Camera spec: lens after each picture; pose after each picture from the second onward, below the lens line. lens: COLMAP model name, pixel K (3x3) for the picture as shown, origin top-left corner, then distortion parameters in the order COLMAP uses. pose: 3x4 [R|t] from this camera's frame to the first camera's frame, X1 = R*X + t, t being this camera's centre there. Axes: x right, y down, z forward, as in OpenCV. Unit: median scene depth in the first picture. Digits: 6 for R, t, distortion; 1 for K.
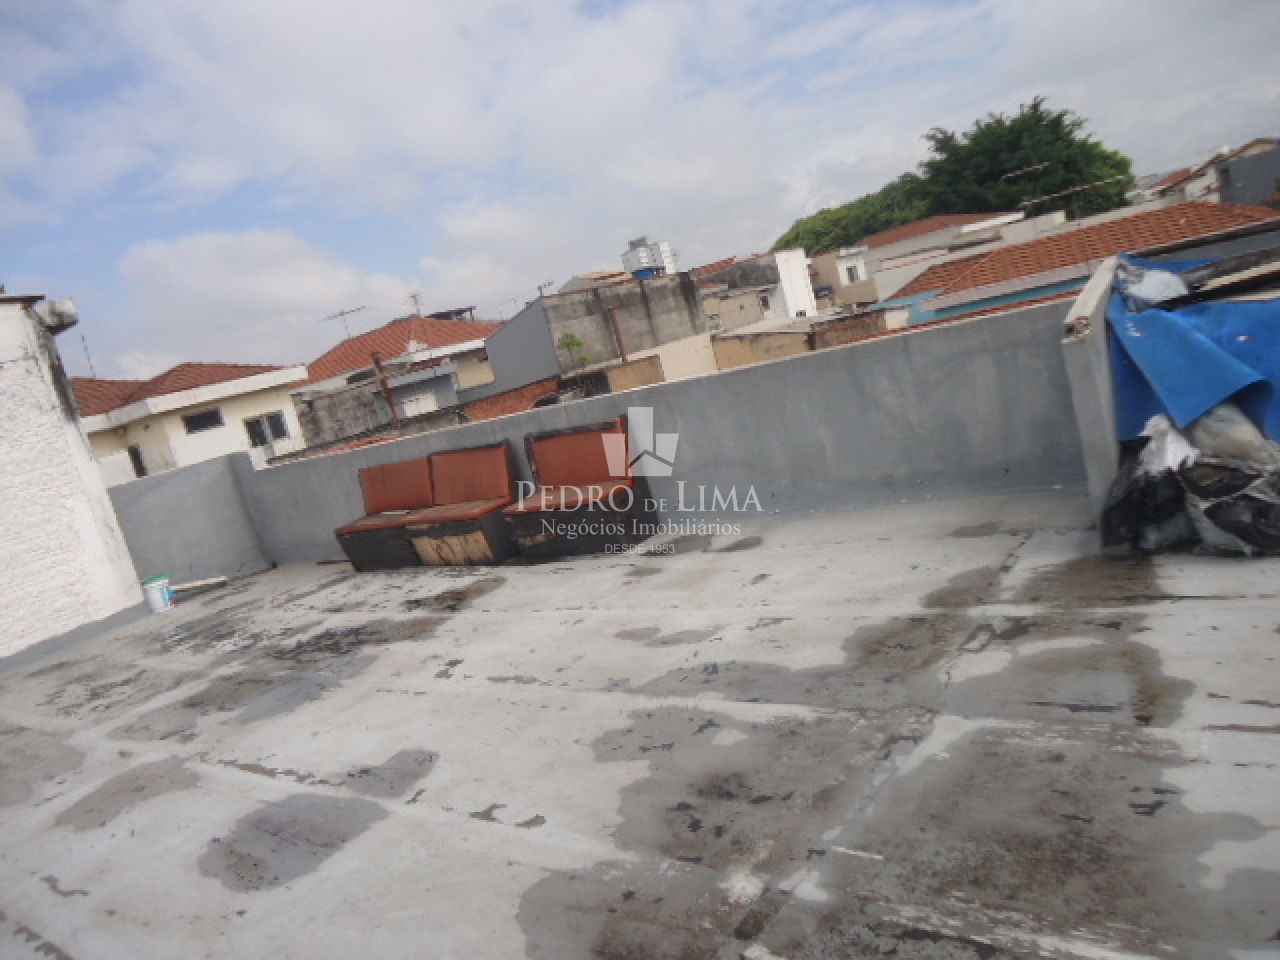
lens RADIAL K [[935.0, 0, 646.4], [0, 935.0, 476.3], [0, 0, 1]] dist [-0.006204, 0.006344]
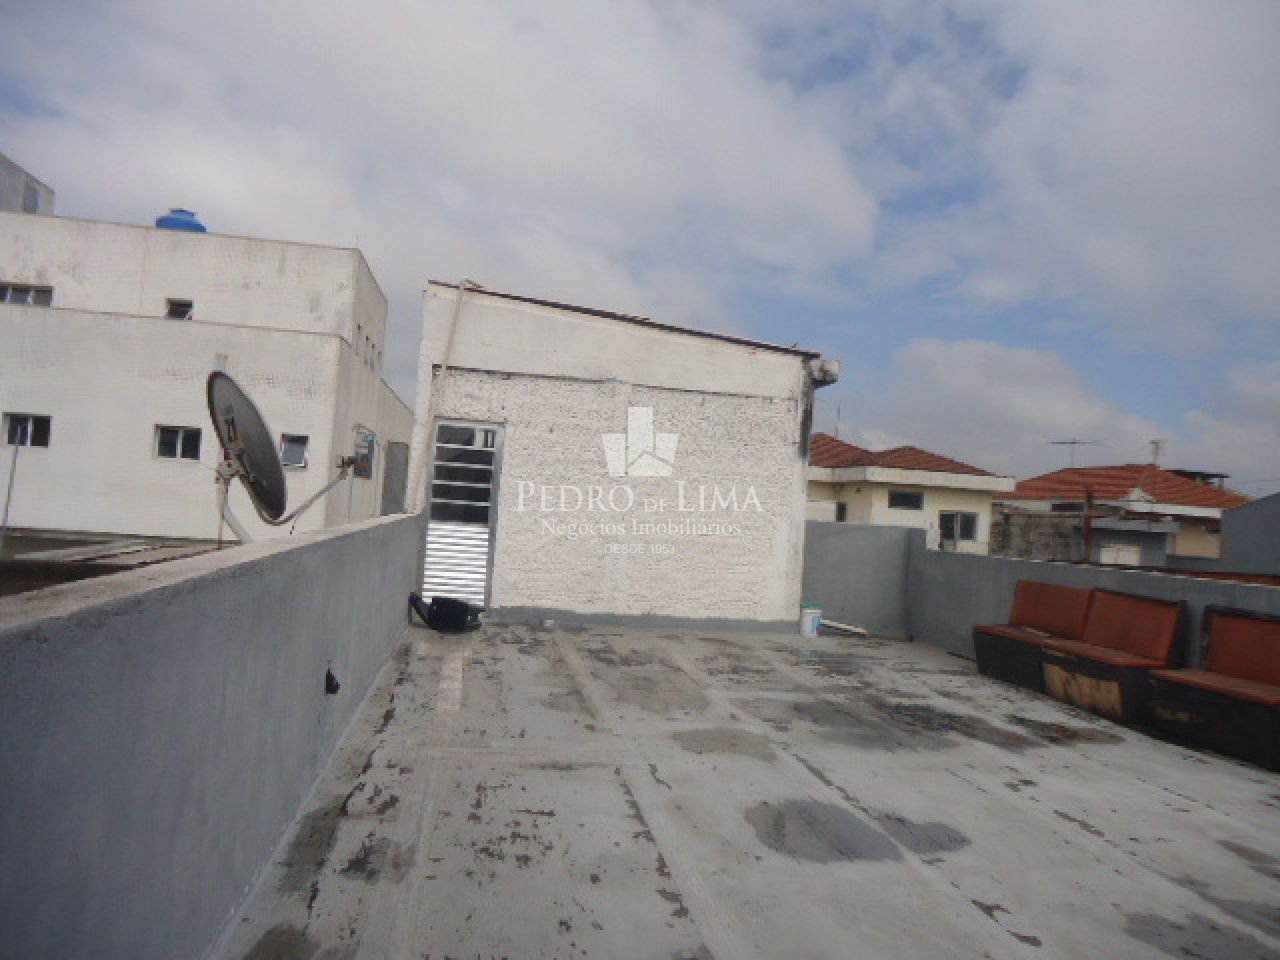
lens RADIAL K [[935.0, 0, 646.4], [0, 935.0, 476.3], [0, 0, 1]] dist [-0.006204, 0.006344]
pose [[0.704997, 0.279469, -0.651825, 0.038358], [-0.356273, 0.934258, 0.015226, 0.018798], [0.613228, 0.221494, 0.758216, -0.033693]]
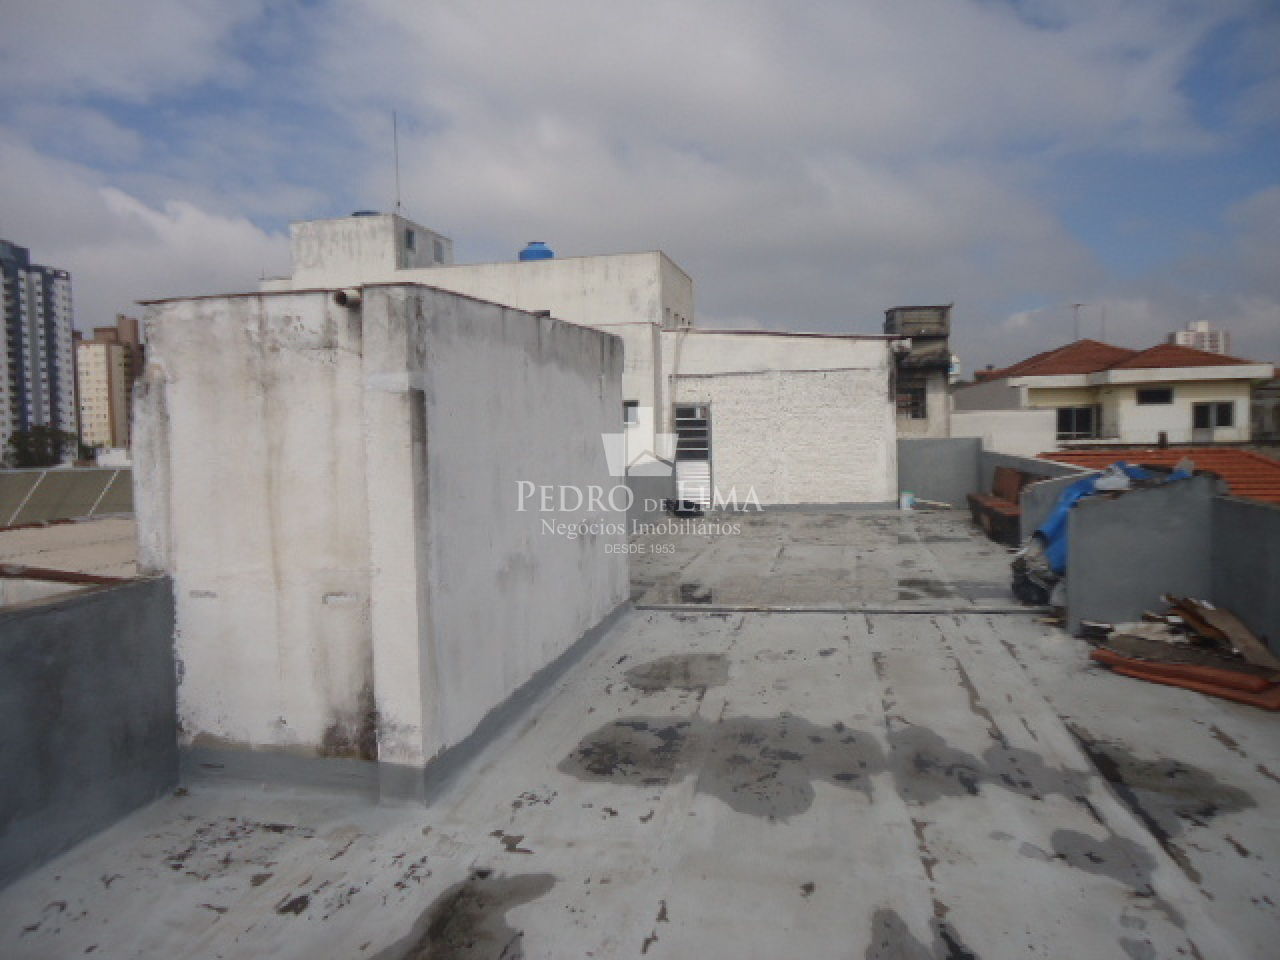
lens RADIAL K [[935.0, 0, 646.4], [0, 935.0, 476.3], [0, 0, 1]] dist [-0.006204, 0.006344]
pose [[0.449324, 0.282990, -0.847363, 0.986718], [-0.221987, 0.954122, 0.200932, -0.218793], [0.865349, 0.097820, 0.491530, -0.452059]]
